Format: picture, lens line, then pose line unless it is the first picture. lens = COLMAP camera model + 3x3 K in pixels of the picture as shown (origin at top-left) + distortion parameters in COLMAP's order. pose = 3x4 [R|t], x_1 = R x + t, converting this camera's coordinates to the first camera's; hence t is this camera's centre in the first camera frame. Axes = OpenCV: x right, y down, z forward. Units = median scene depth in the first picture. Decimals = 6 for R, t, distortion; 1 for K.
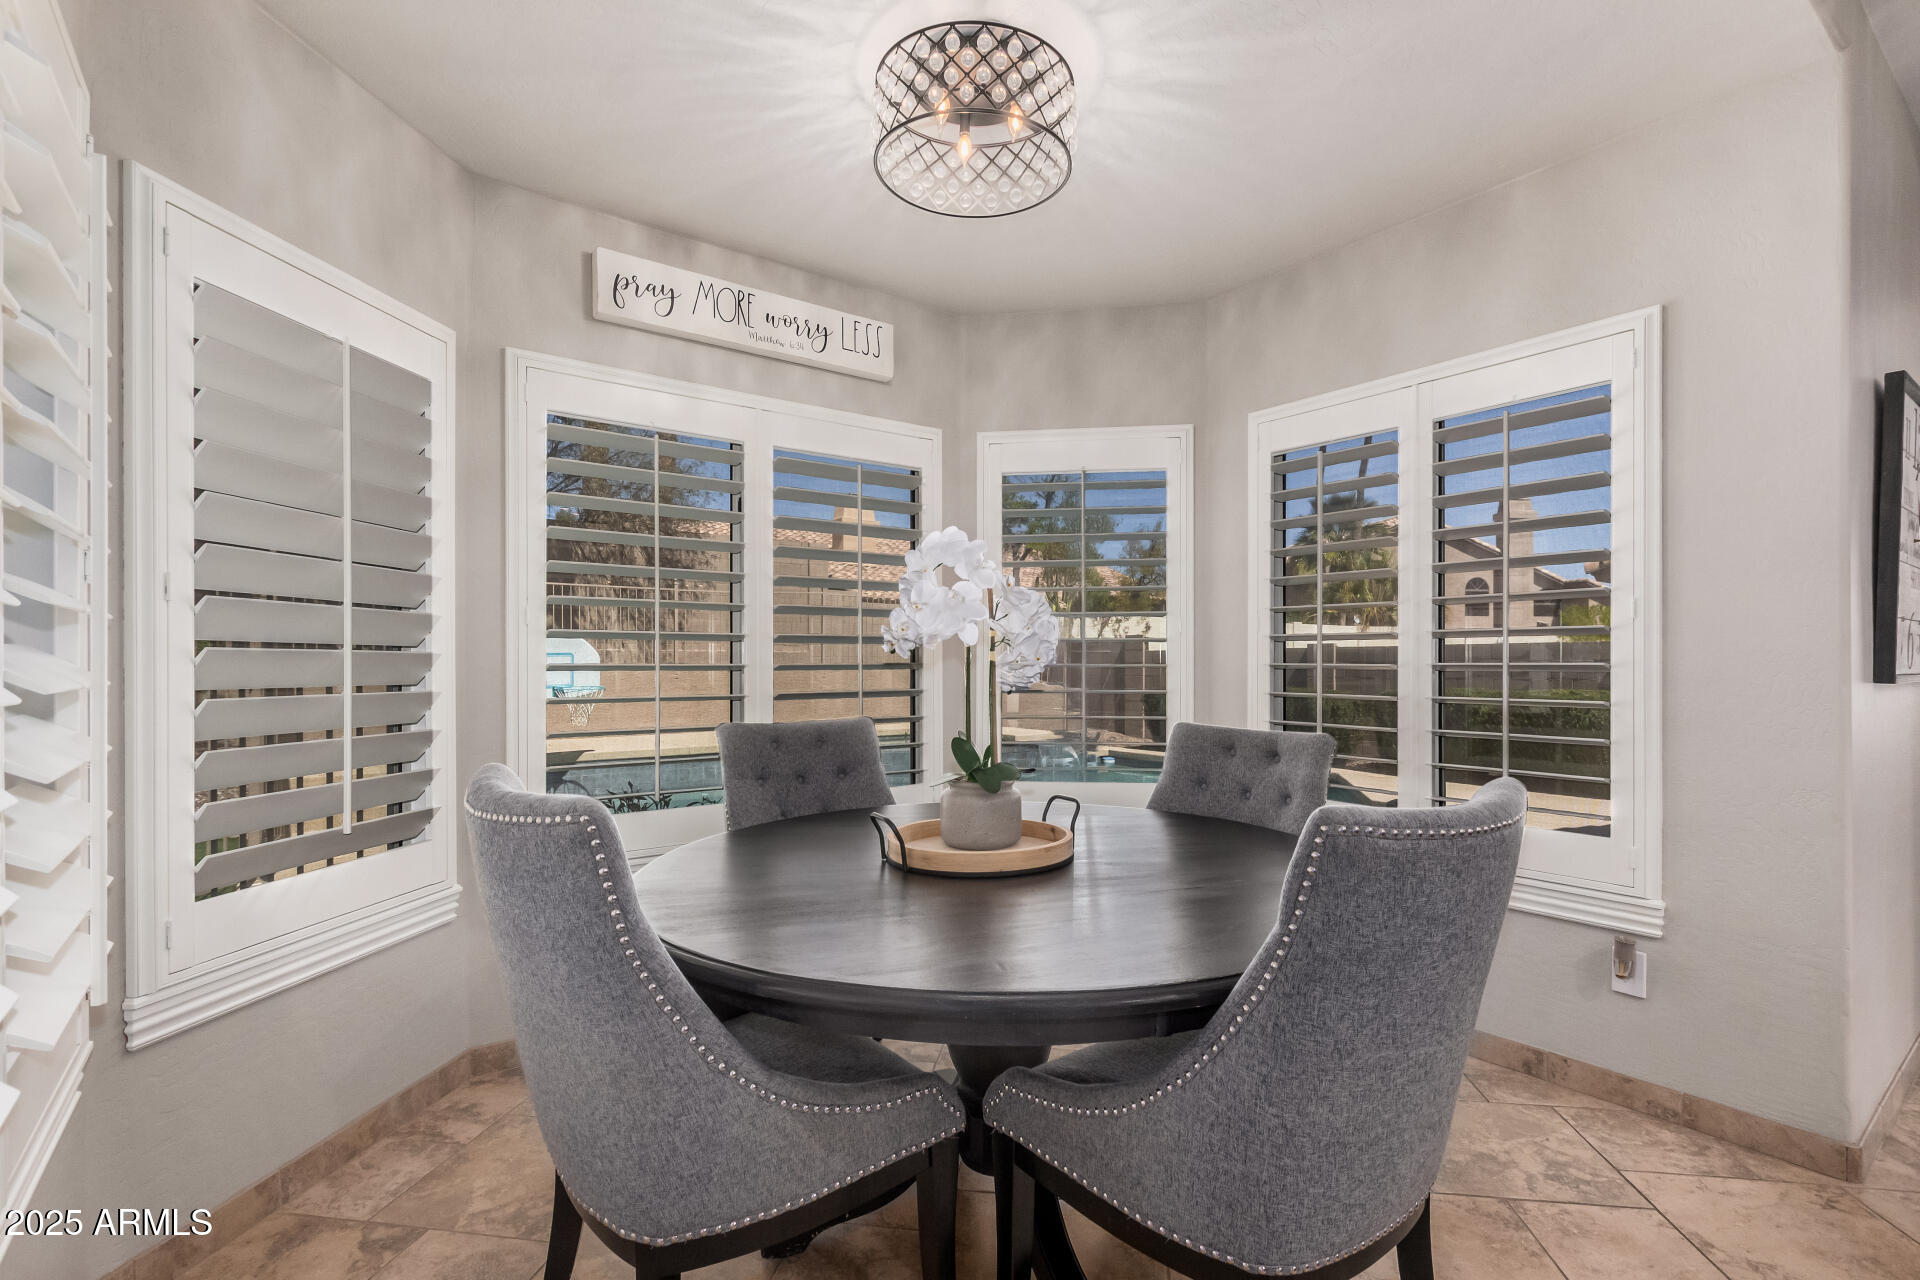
lens RADIAL K [[882.2, 0, 959.1], [0, 882.2, 662.7], [0, 0, 1]] dist [0.003945, -0.000175]
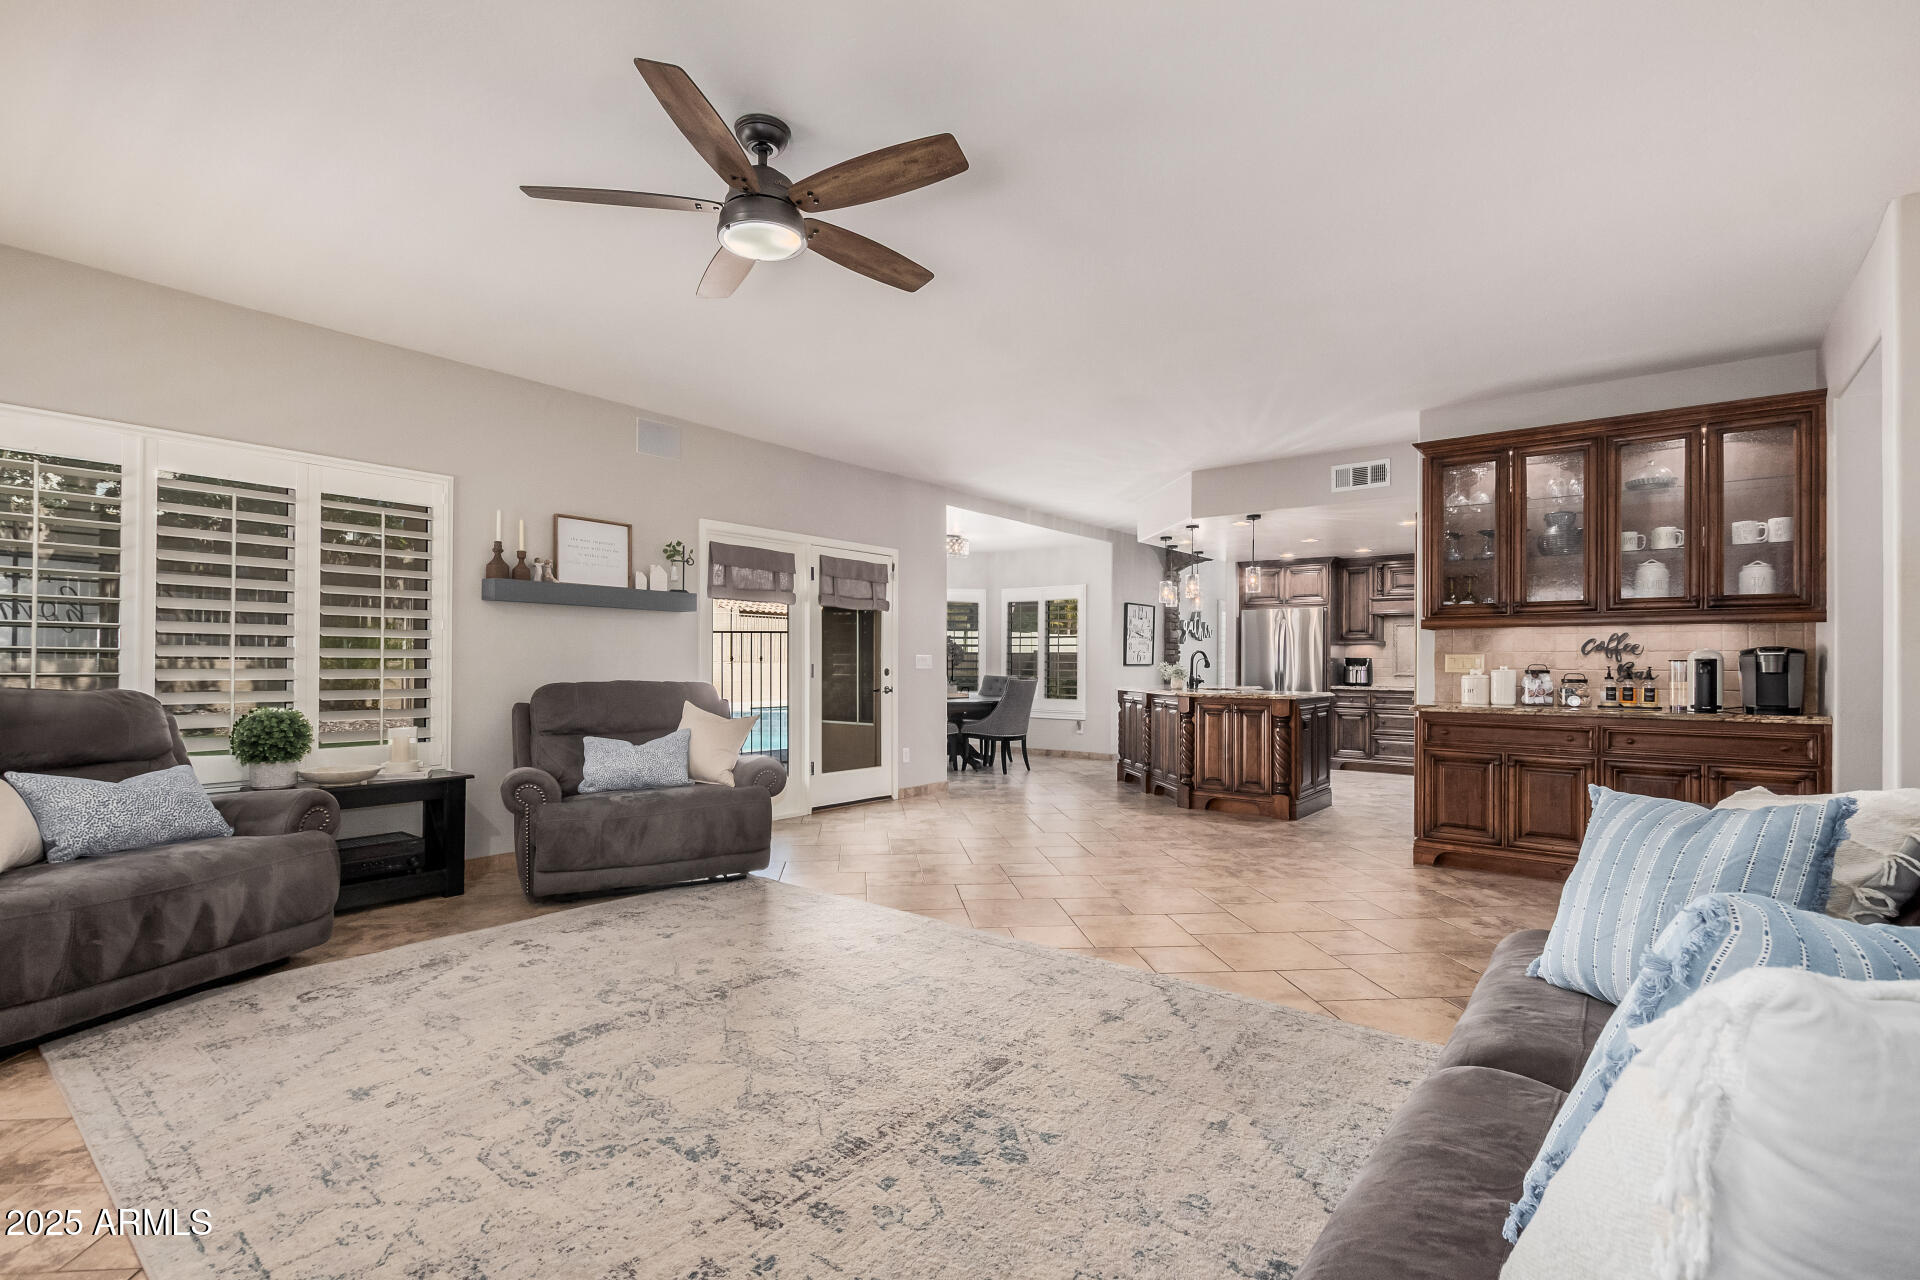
lens RADIAL K [[882.2, 0, 959.1], [0, 882.2, 662.7], [0, 0, 1]] dist [0.003945, -0.000175]
pose [[0.963815, 0.006261, 0.266498, -1.089098], [-0.006345, 0.999980, -0.000546, 0.016091], [-0.266496, -0.001165, 0.963835, -3.310679]]
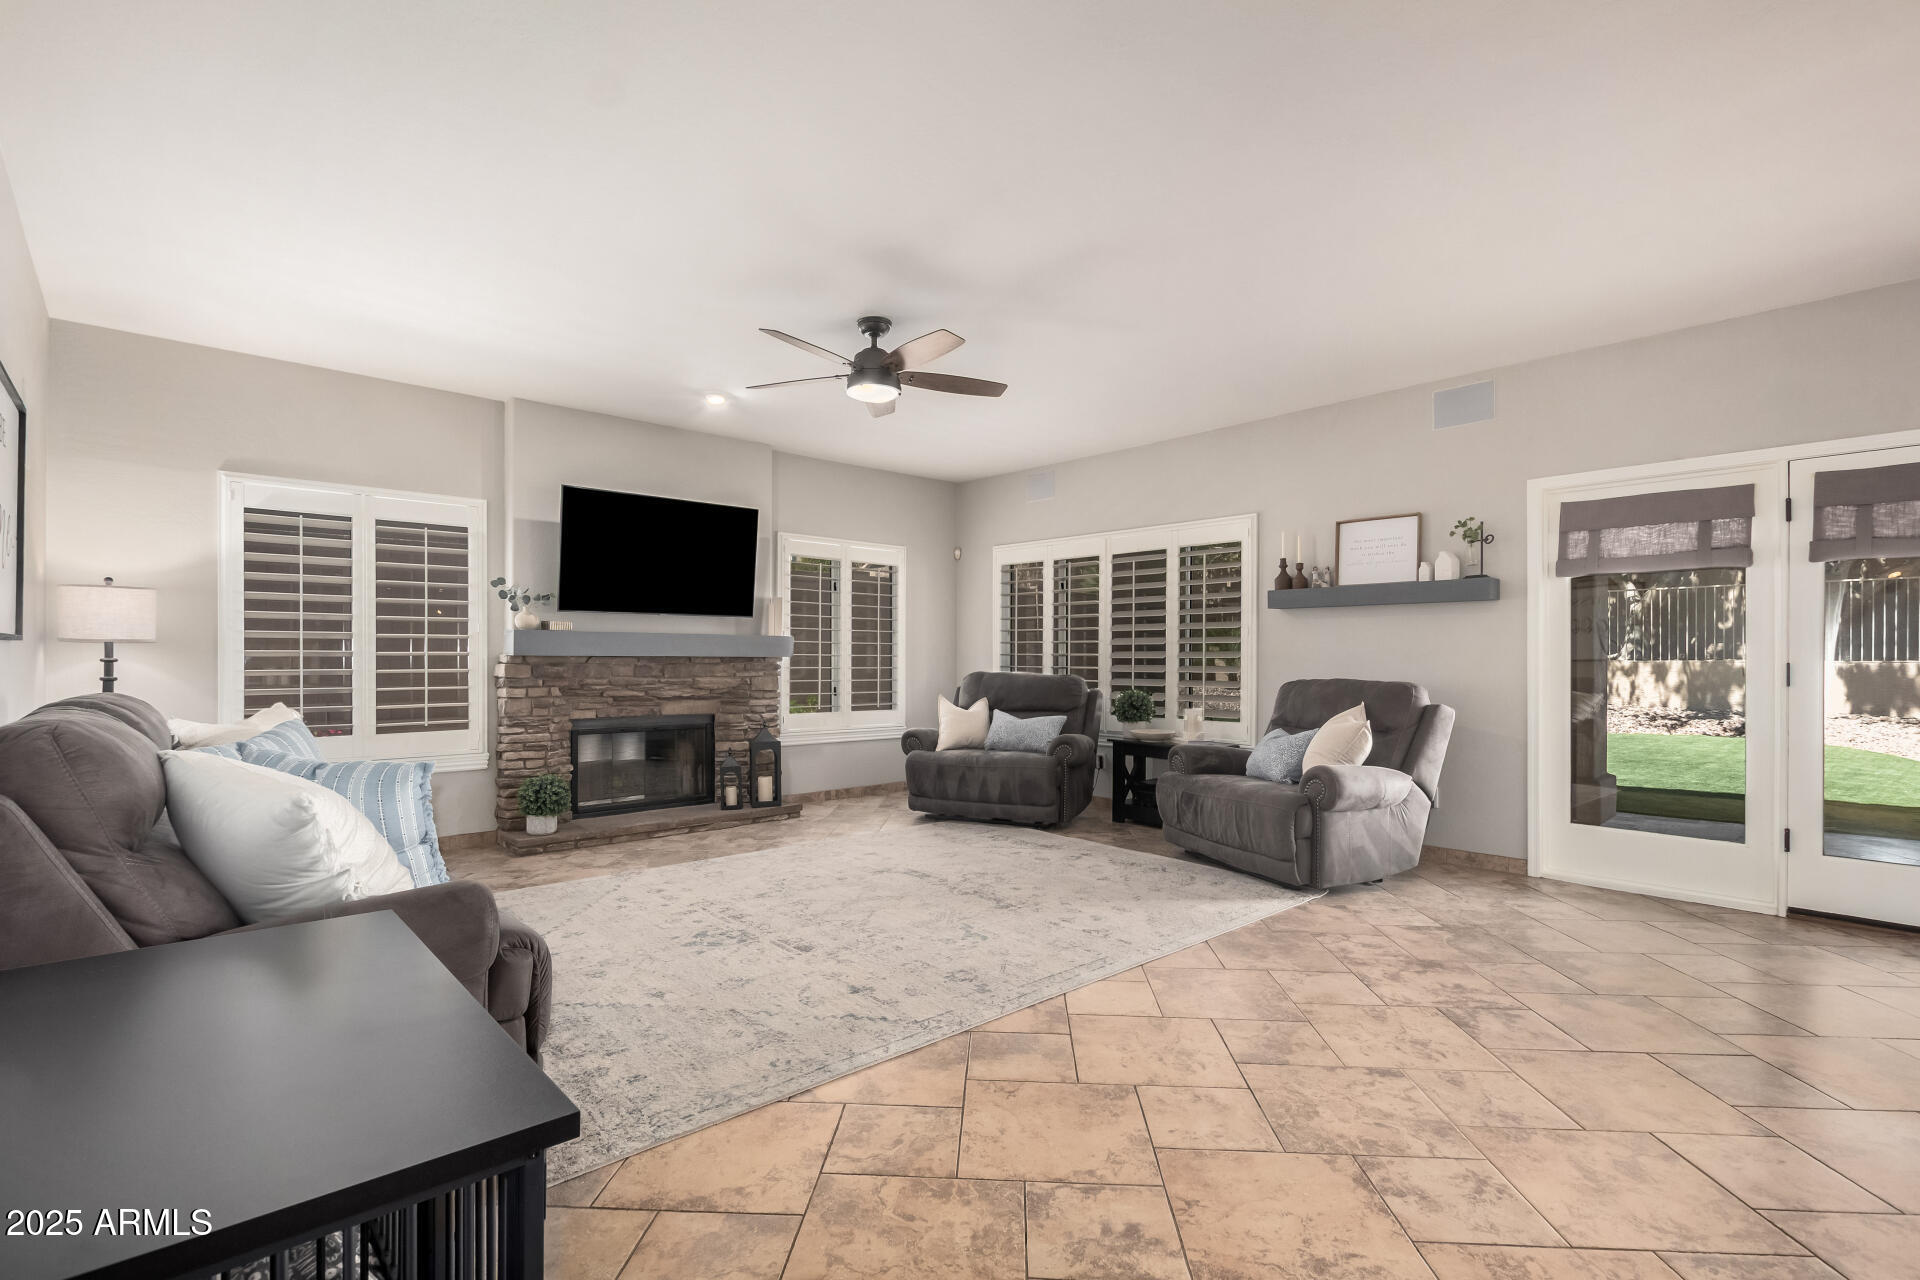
lens RADIAL K [[890.3, 0, 954.6], [0, 890.3, 661.4], [0, 0, 1]] dist [0.001823, -0.000596]
pose [[0.093677, 0.004600, -0.995592, 0.793341], [-0.001420, 0.999989, 0.004487, 0.013229], [0.995602, 0.000993, 0.093683, -2.153869]]
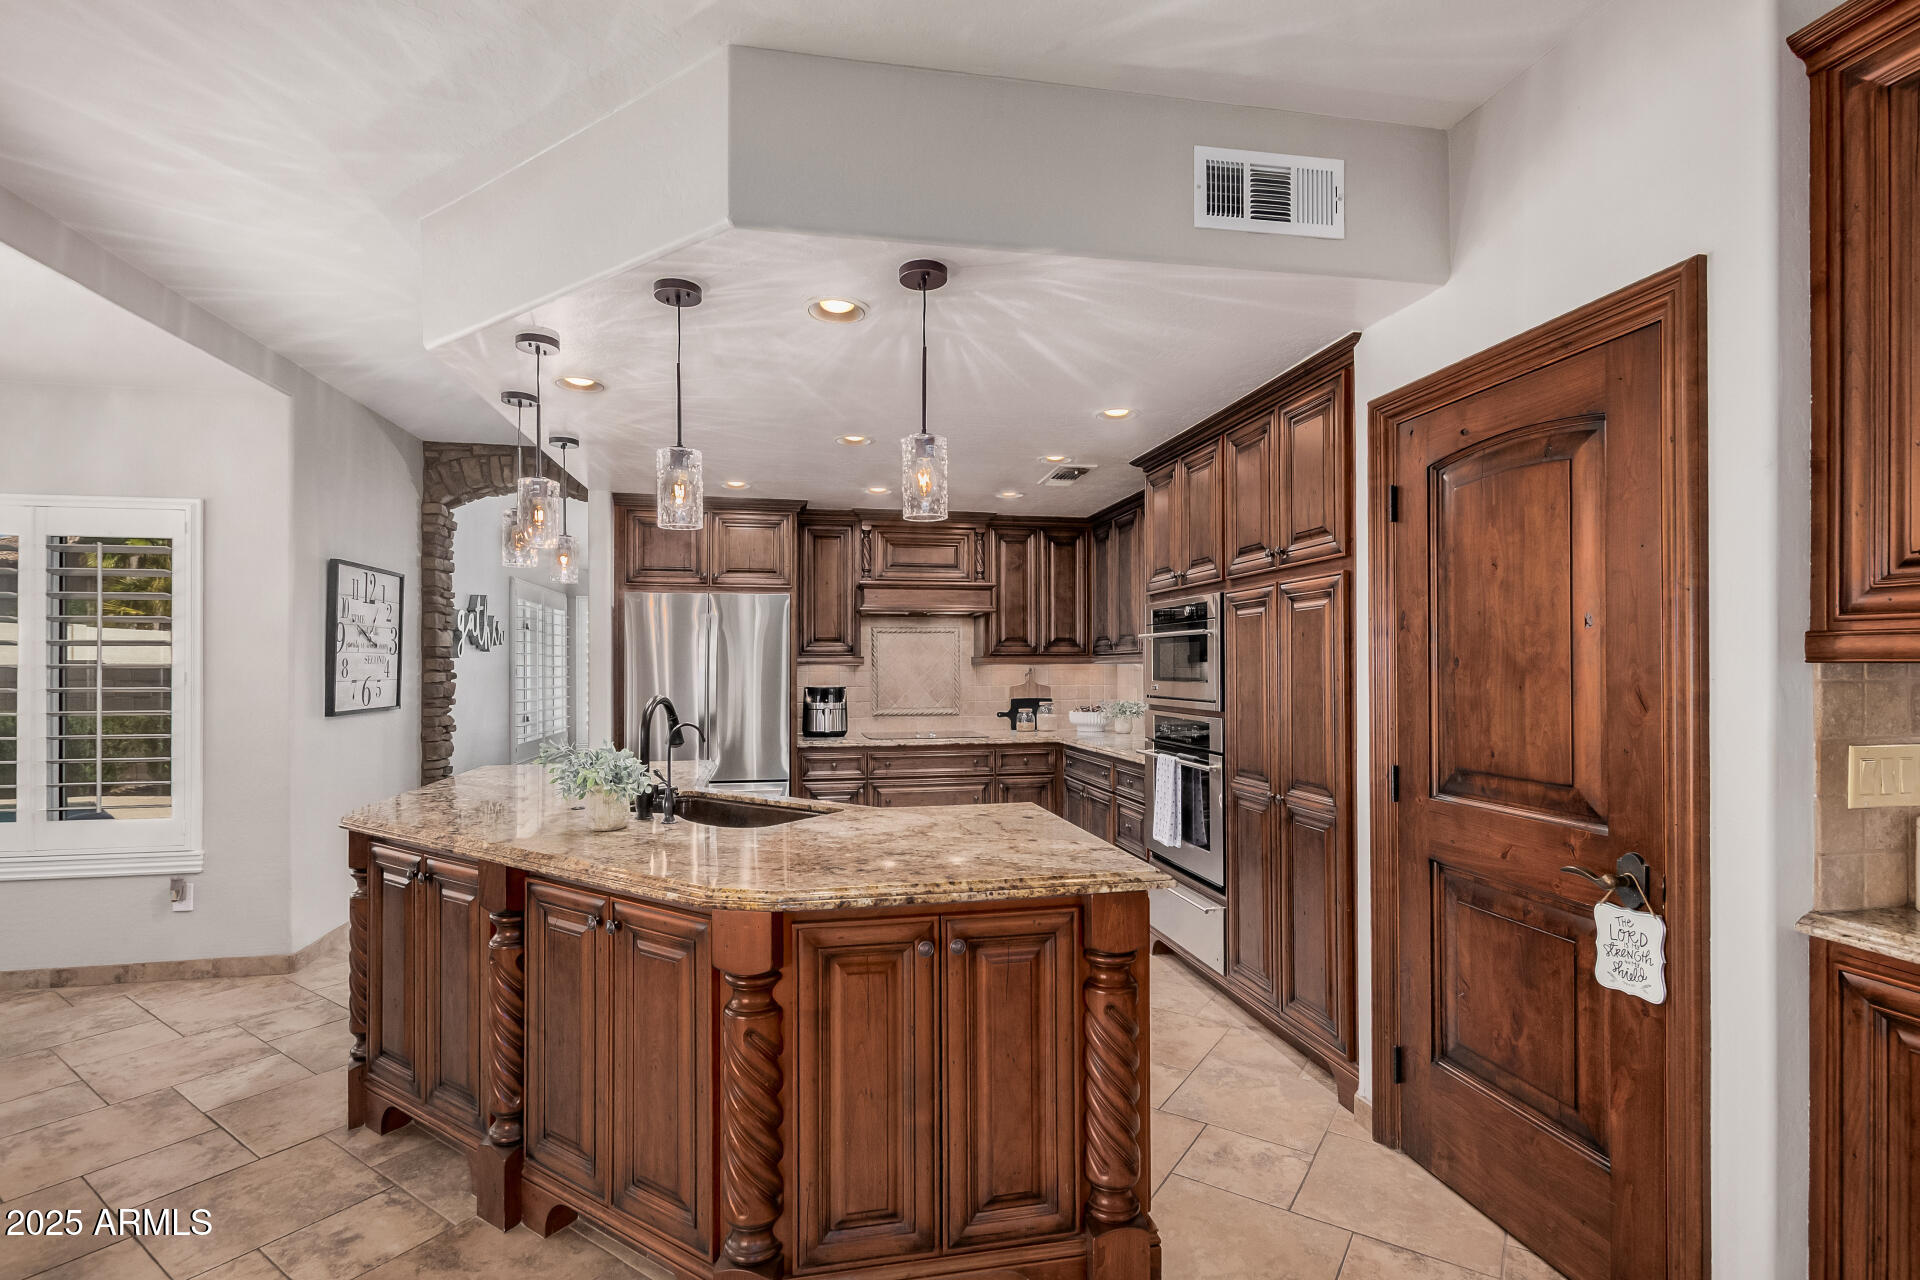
lens RADIAL K [[890.3, 0, 954.6], [0, 890.3, 661.4], [0, 0, 1]] dist [0.001823, -0.000596]
pose [[0.432696, 0.003487, 0.901533, -0.123742], [0.002559, 0.999984, -0.005096, -0.080216], [-0.901536, 0.004512, 0.432680, -1.045046]]
